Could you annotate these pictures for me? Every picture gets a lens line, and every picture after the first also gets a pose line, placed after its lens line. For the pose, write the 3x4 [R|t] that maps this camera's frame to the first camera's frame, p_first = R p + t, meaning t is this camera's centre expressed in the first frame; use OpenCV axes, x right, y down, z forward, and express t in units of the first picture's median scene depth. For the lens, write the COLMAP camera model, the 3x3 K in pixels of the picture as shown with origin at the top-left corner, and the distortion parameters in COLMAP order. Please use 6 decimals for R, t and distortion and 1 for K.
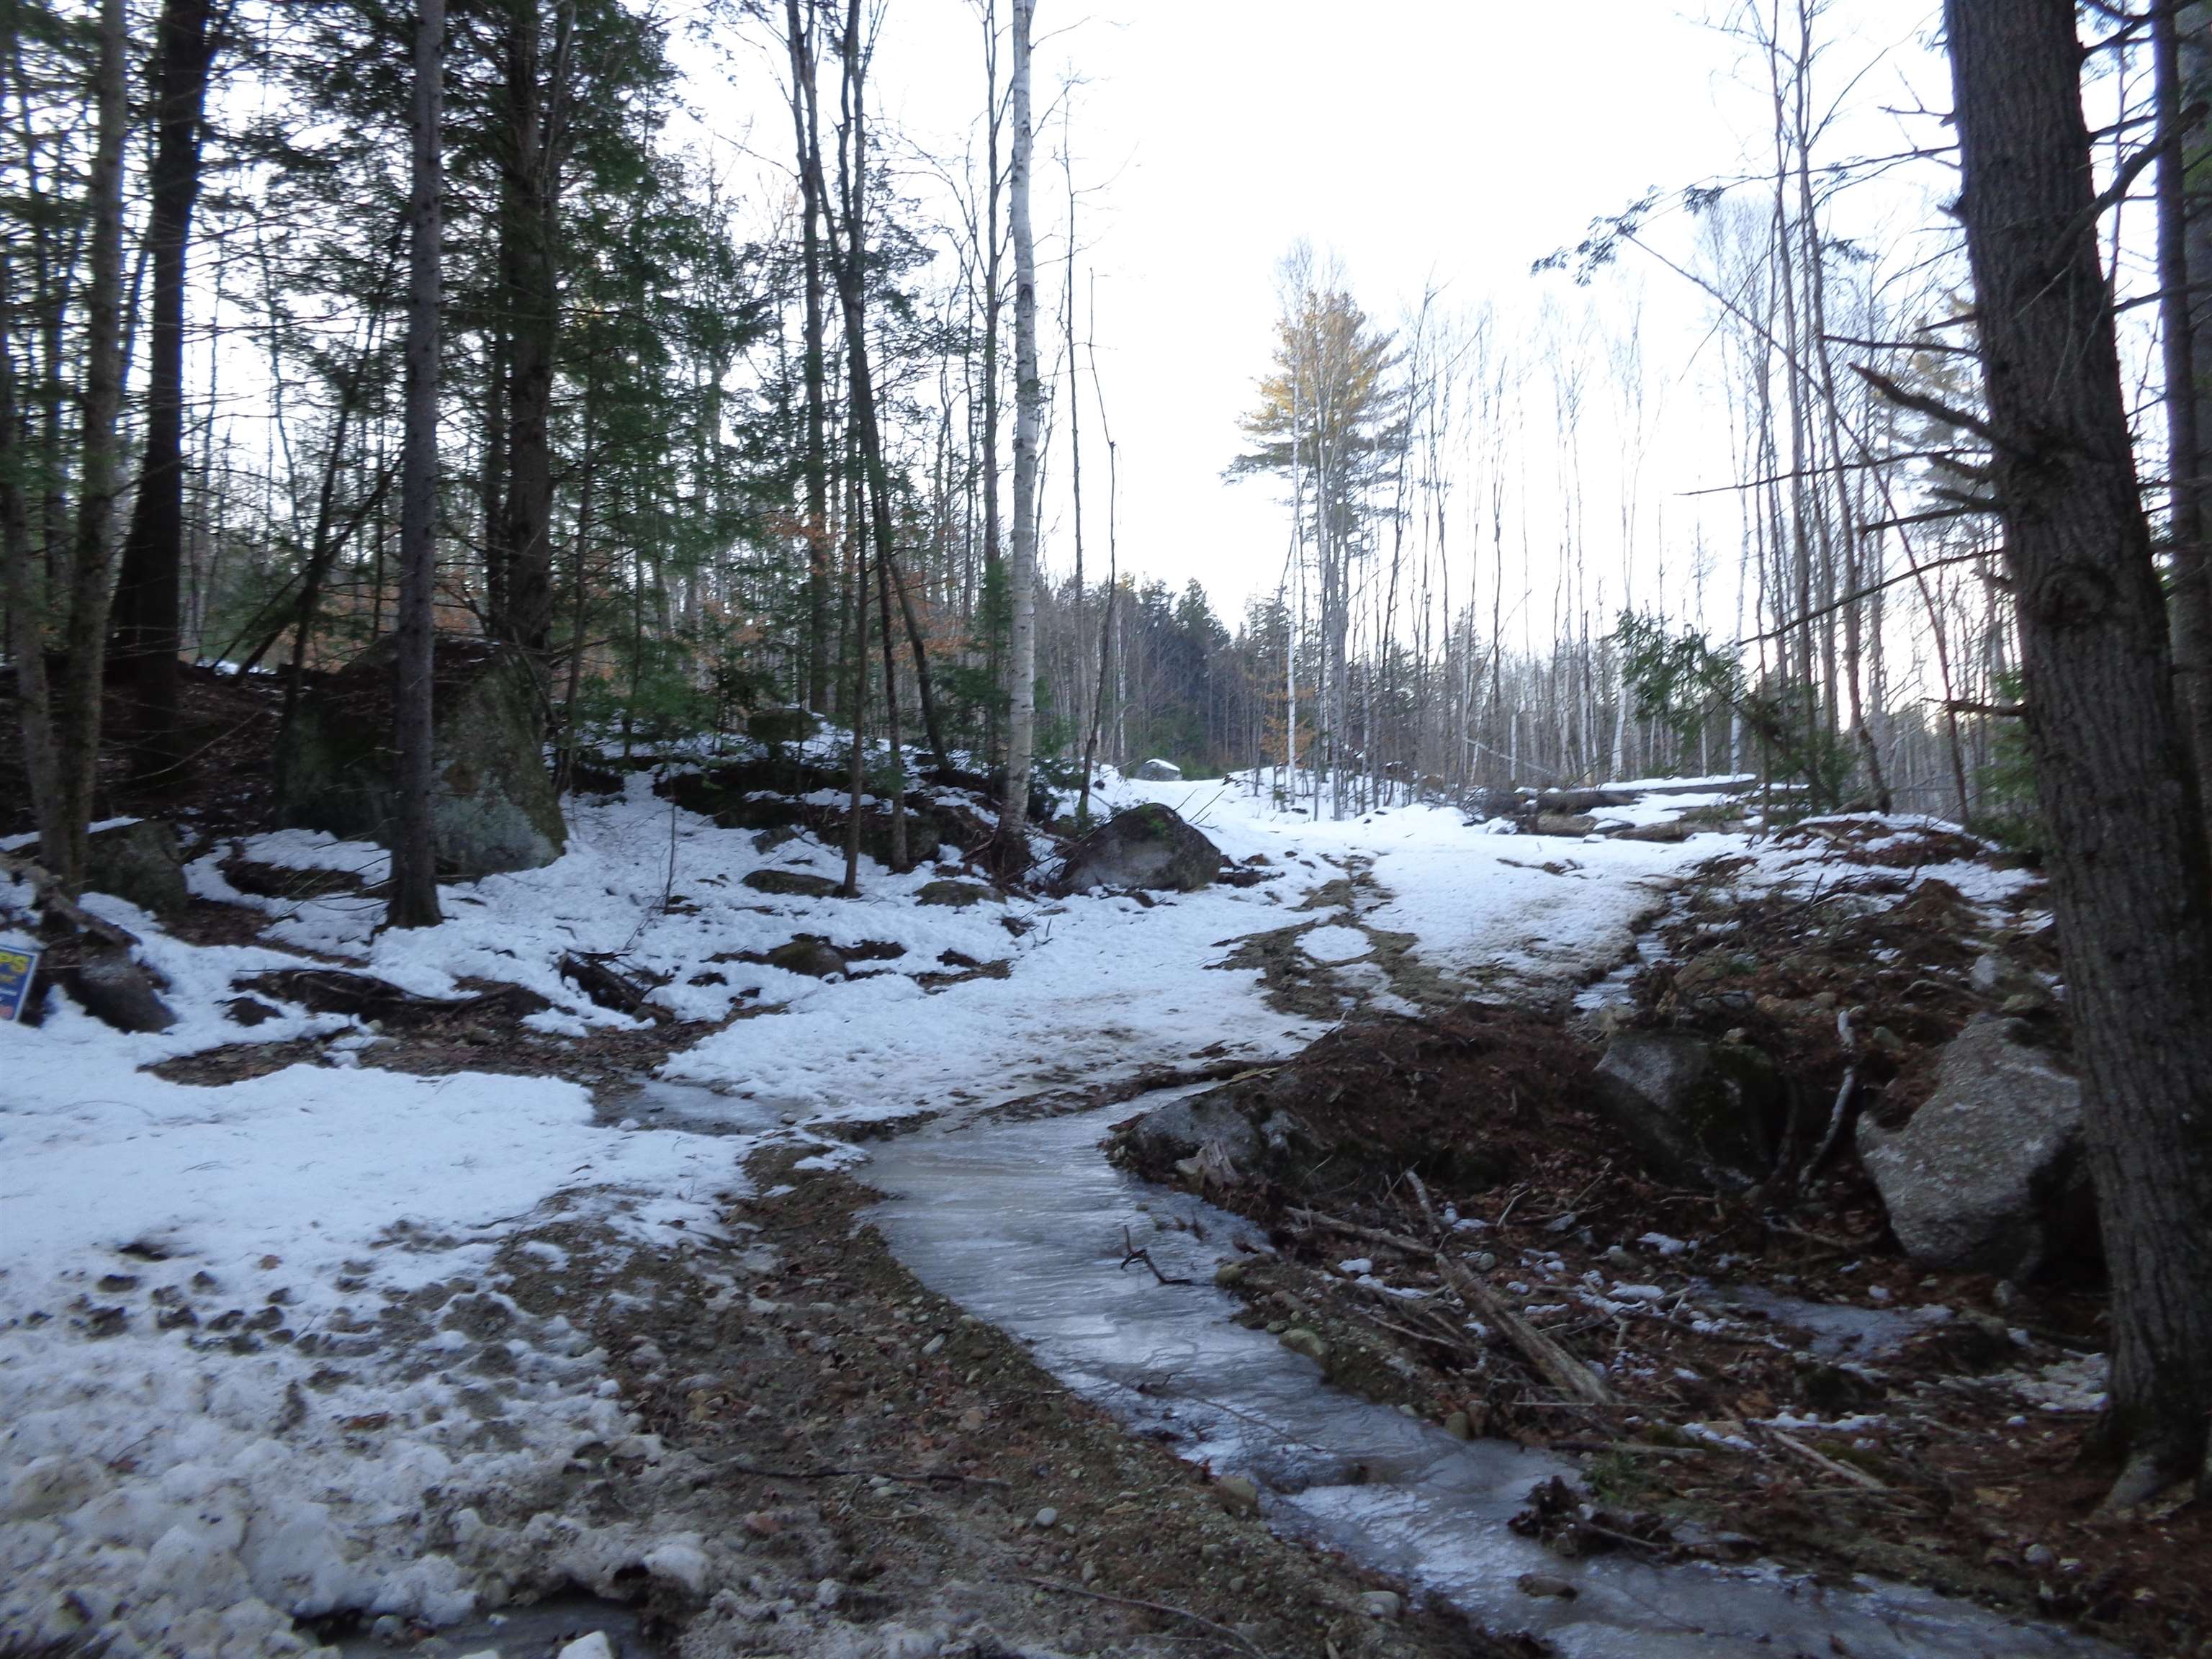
lens RADIAL K [[1669.8, 0, 1108.1], [0, 1669.8, 843.2], [0, 0, 1]] dist [0.006364, 0.001995]
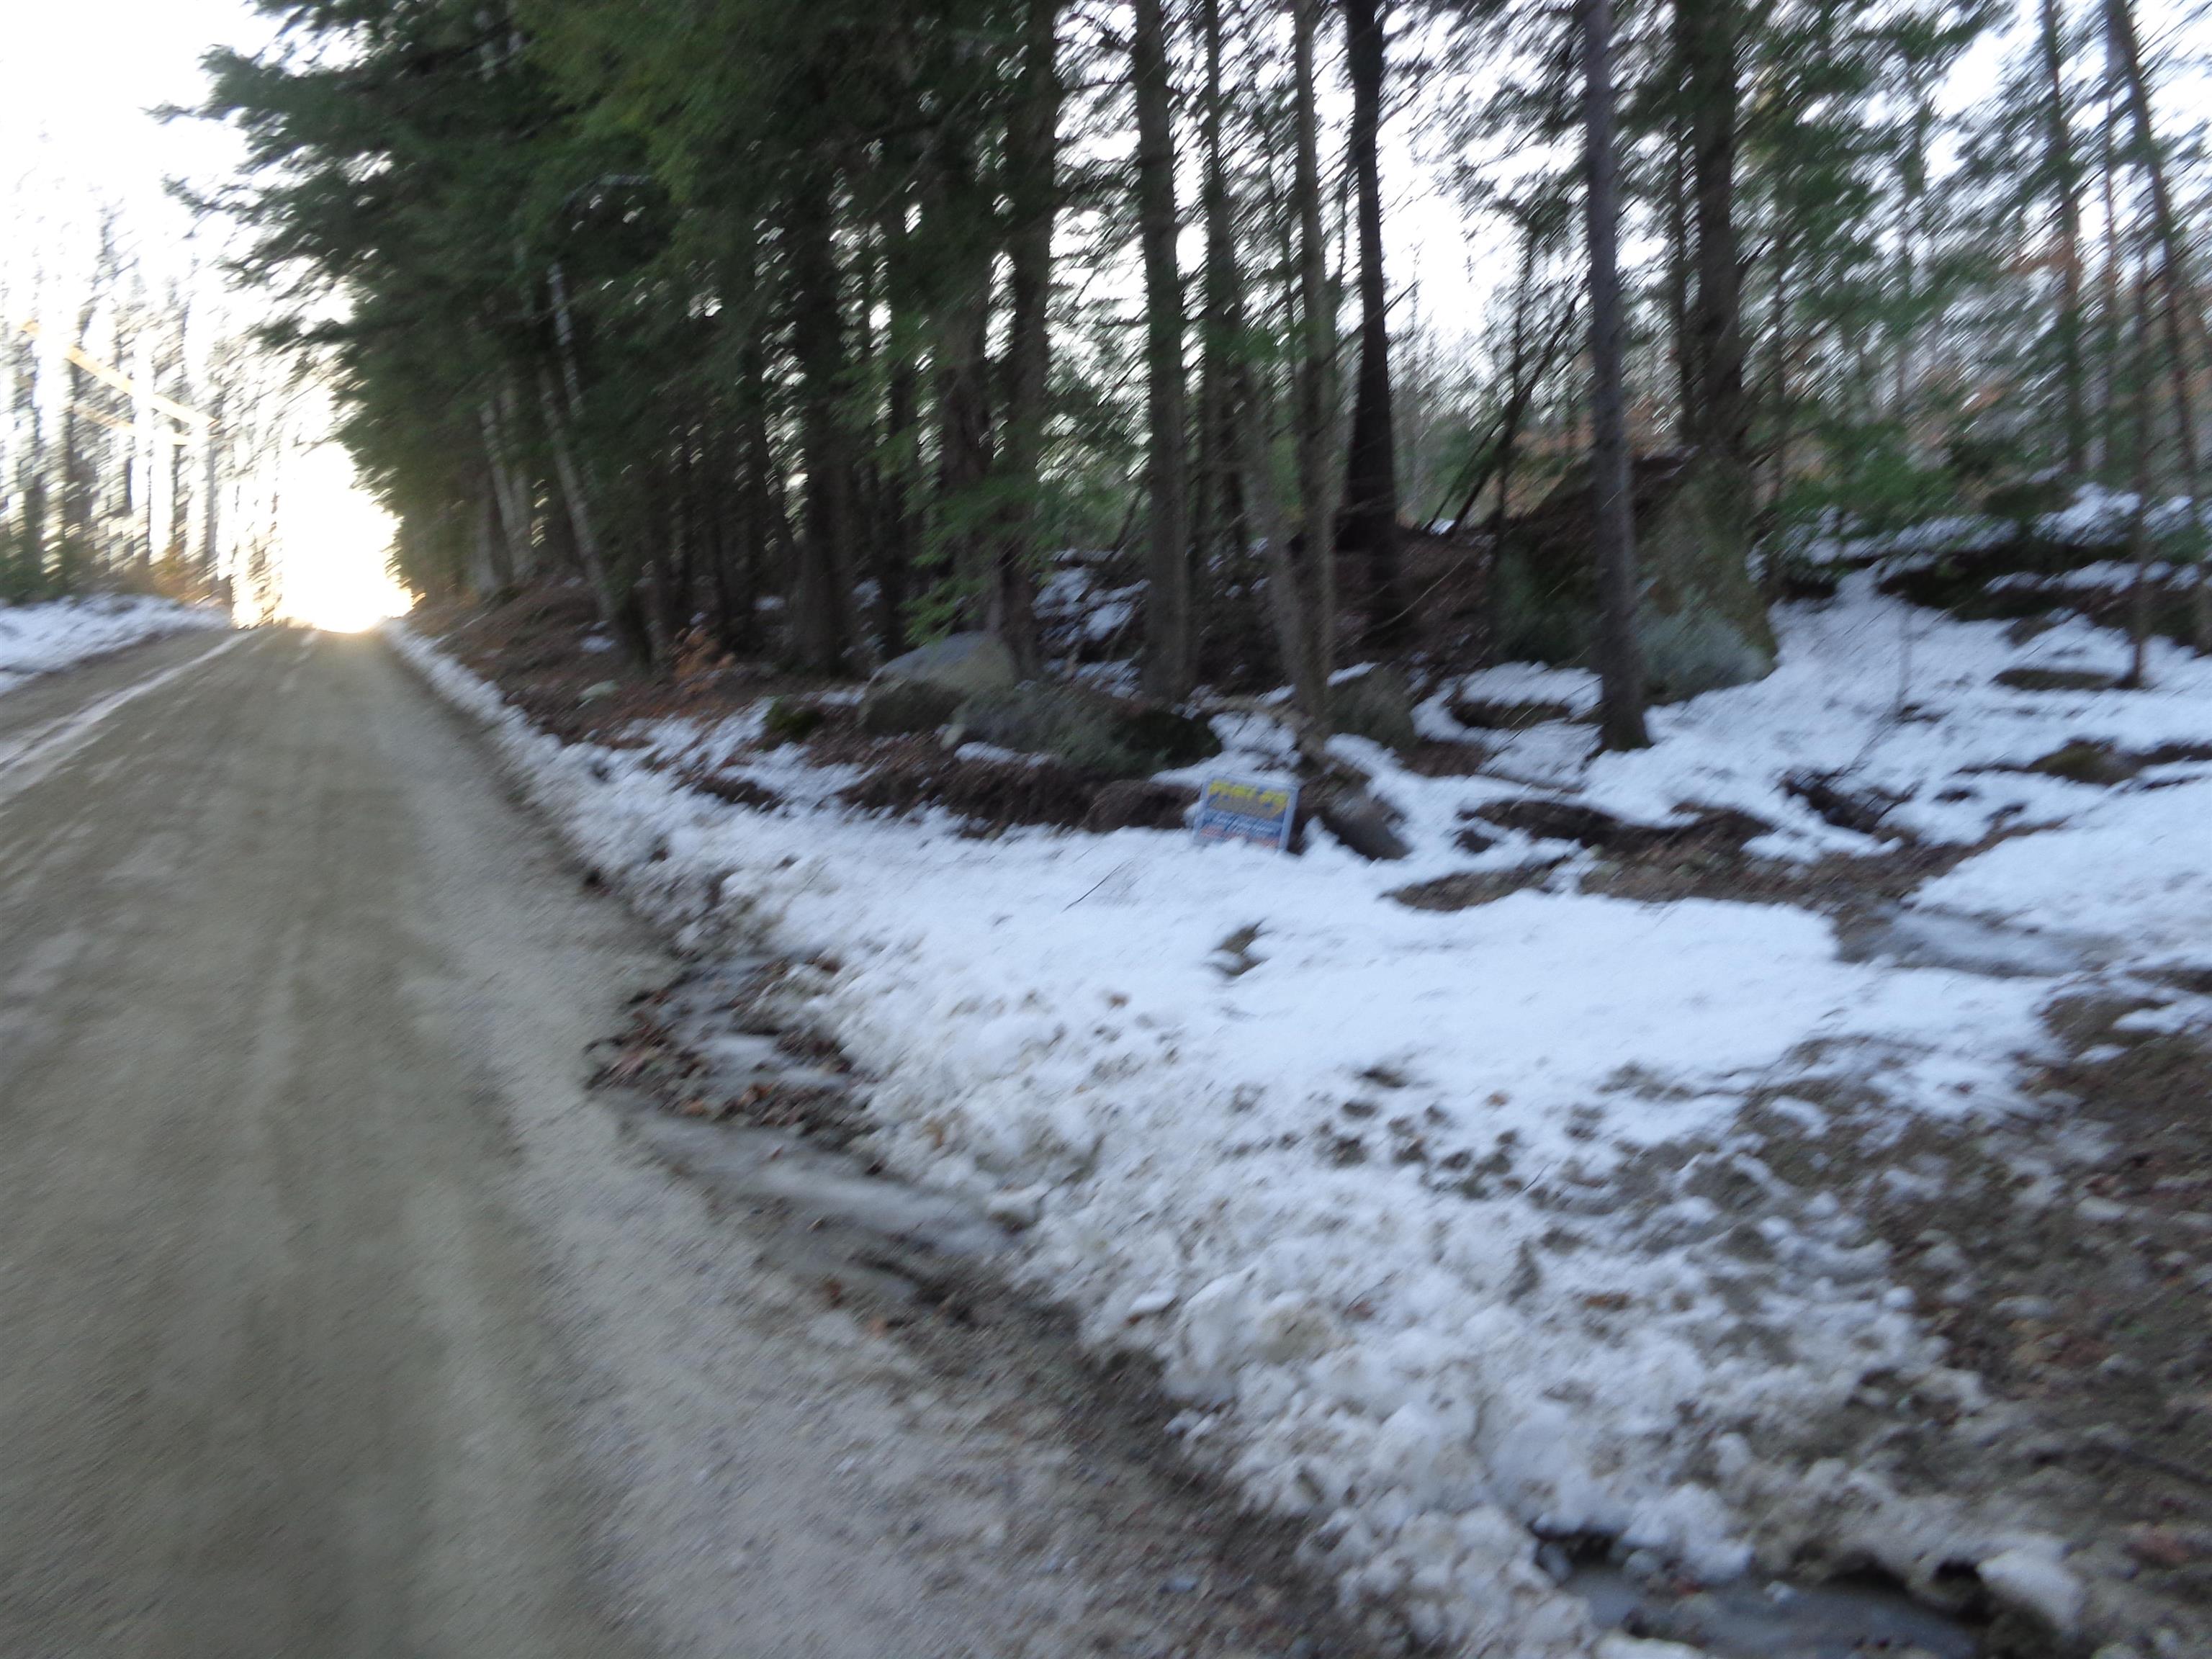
lens RADIAL K [[1669.8, 0, 1108.1], [0, 1669.8, 843.2], [0, 0, 1]] dist [0.006364, 0.001995]
pose [[0.767304, -0.018615, -0.641014, -0.024966], [0.083588, 0.993954, 0.071191, 0.008322], [0.635813, -0.108206, 0.764221, 0.061535]]
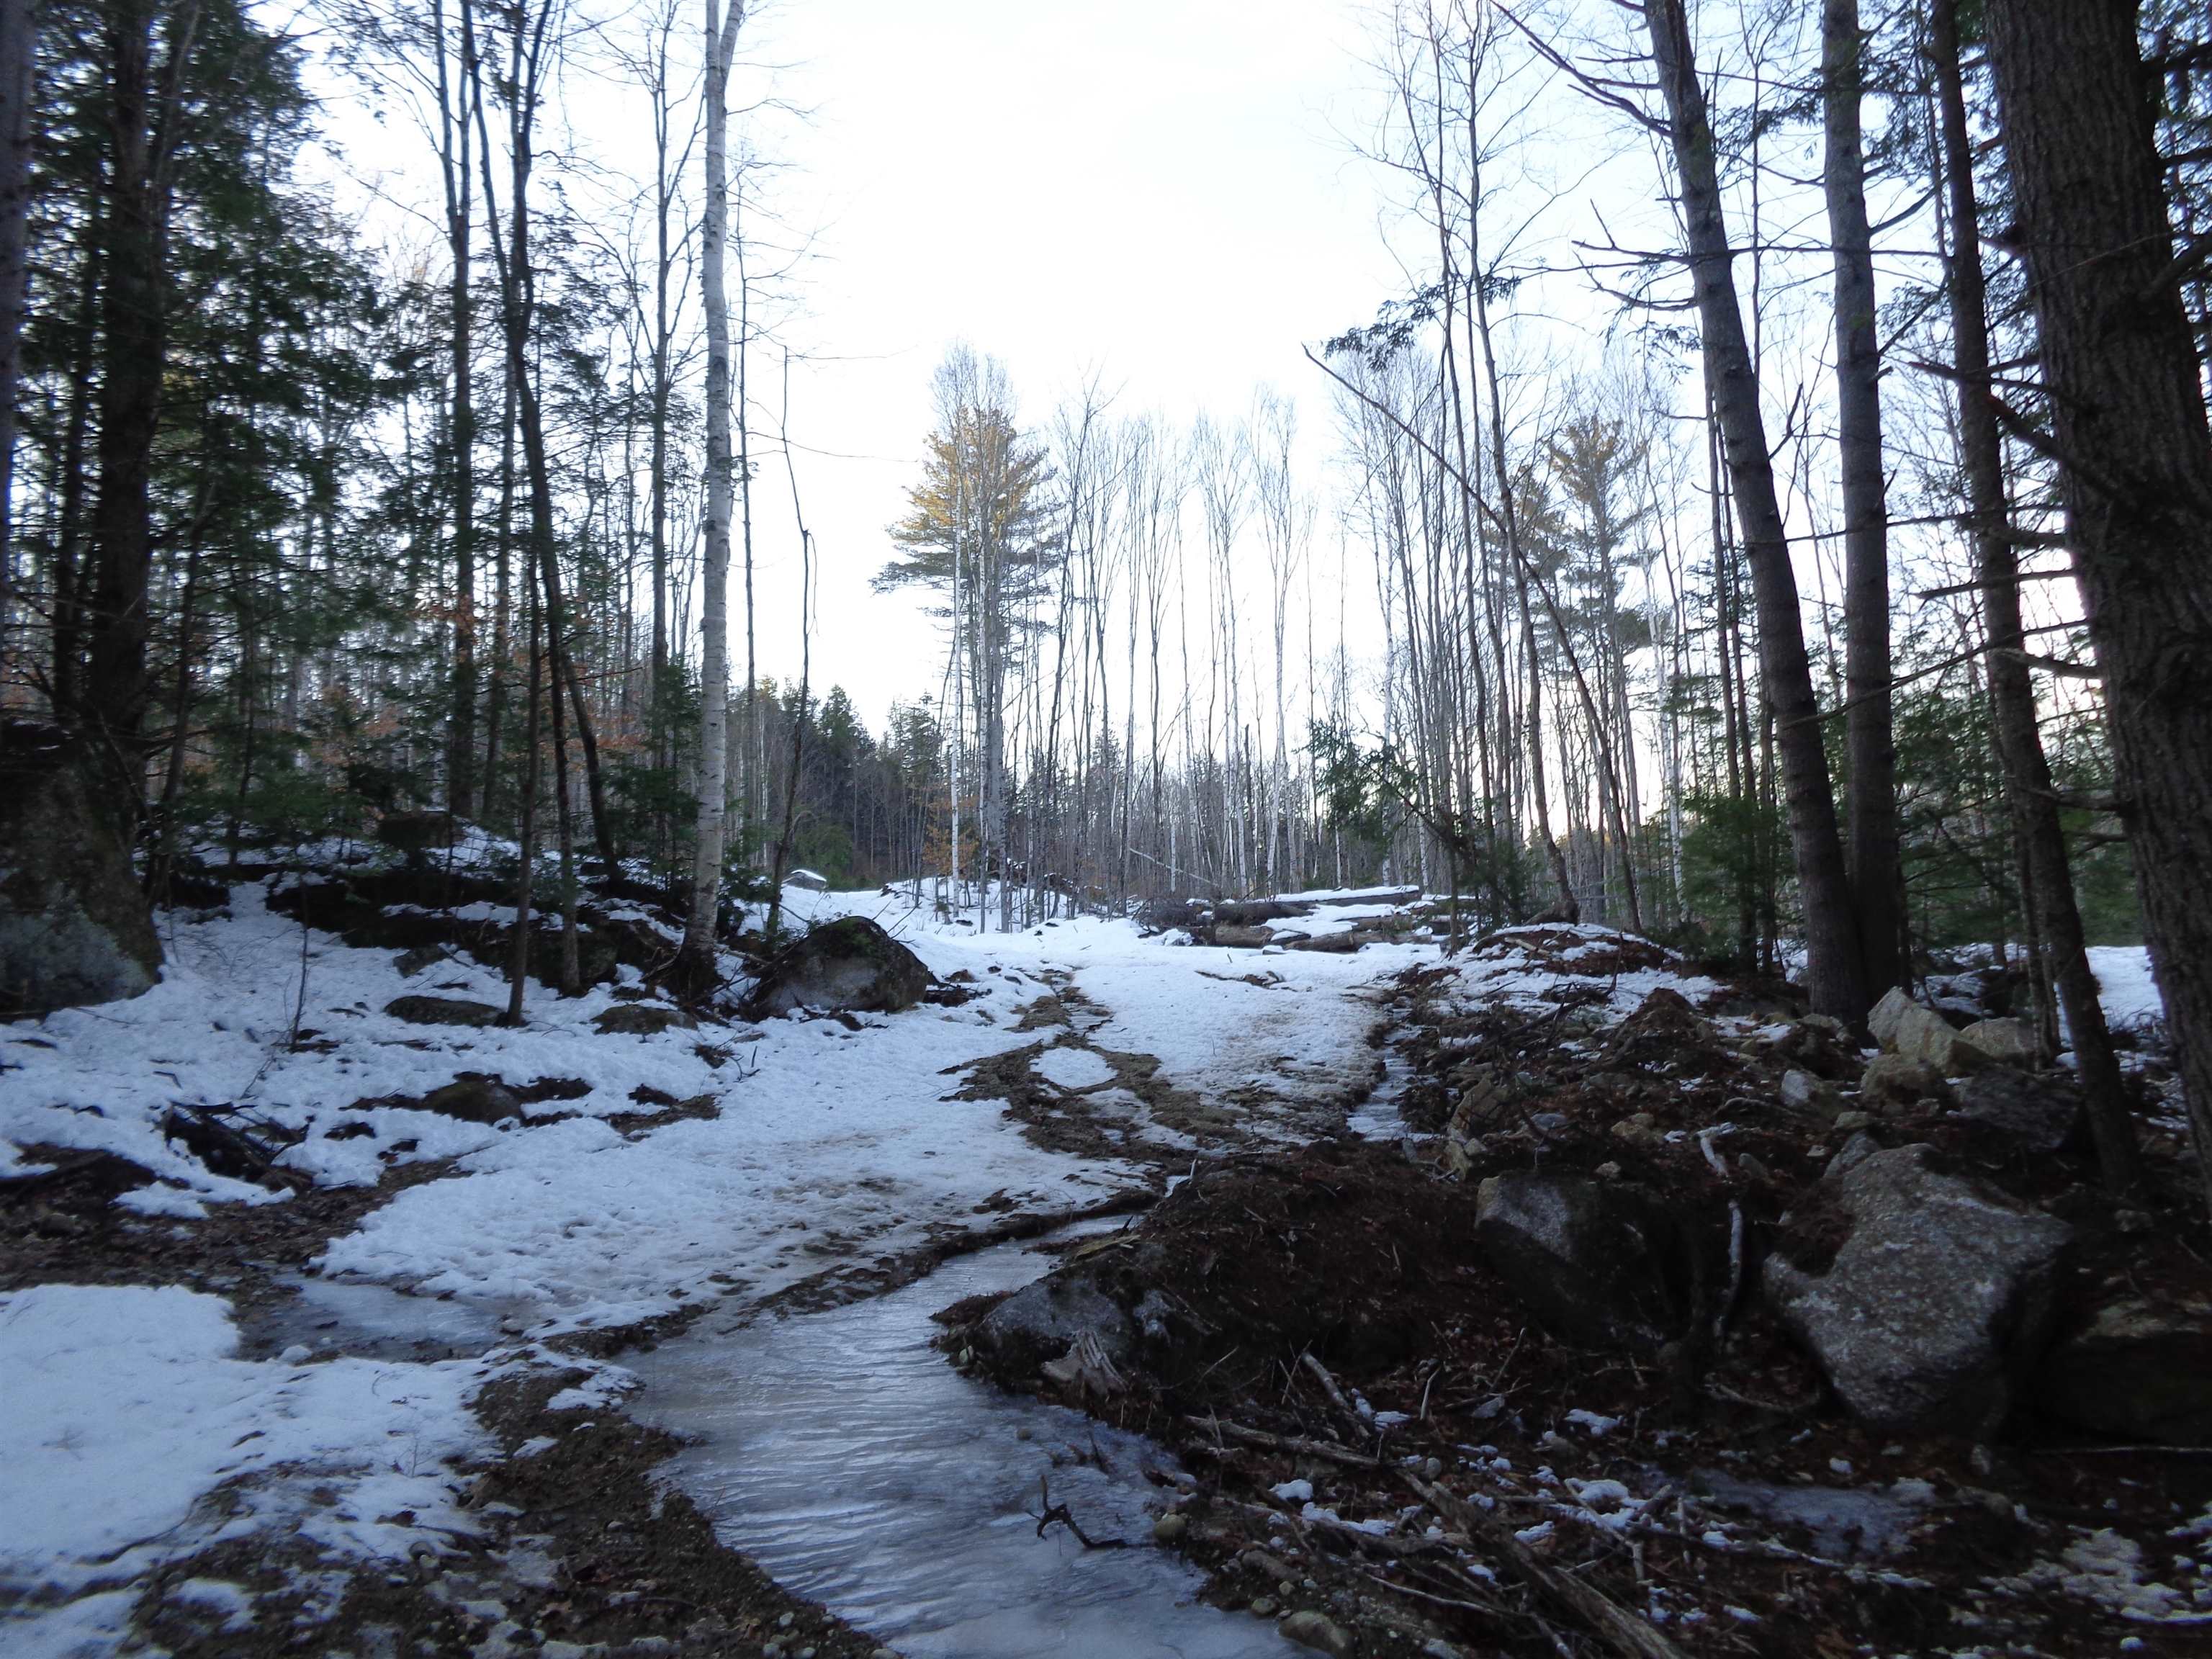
lens RADIAL K [[1691.0, 0, 1145.1], [0, 1691.0, 844.2], [0, 0, 1]] dist [-0.026181, 0.025655]
pose [[0.973621, 0.005181, 0.228114, -0.053172], [0.009826, 0.997863, -0.064605, -0.003368], [-0.227962, 0.065142, 0.971489, 0.100297]]
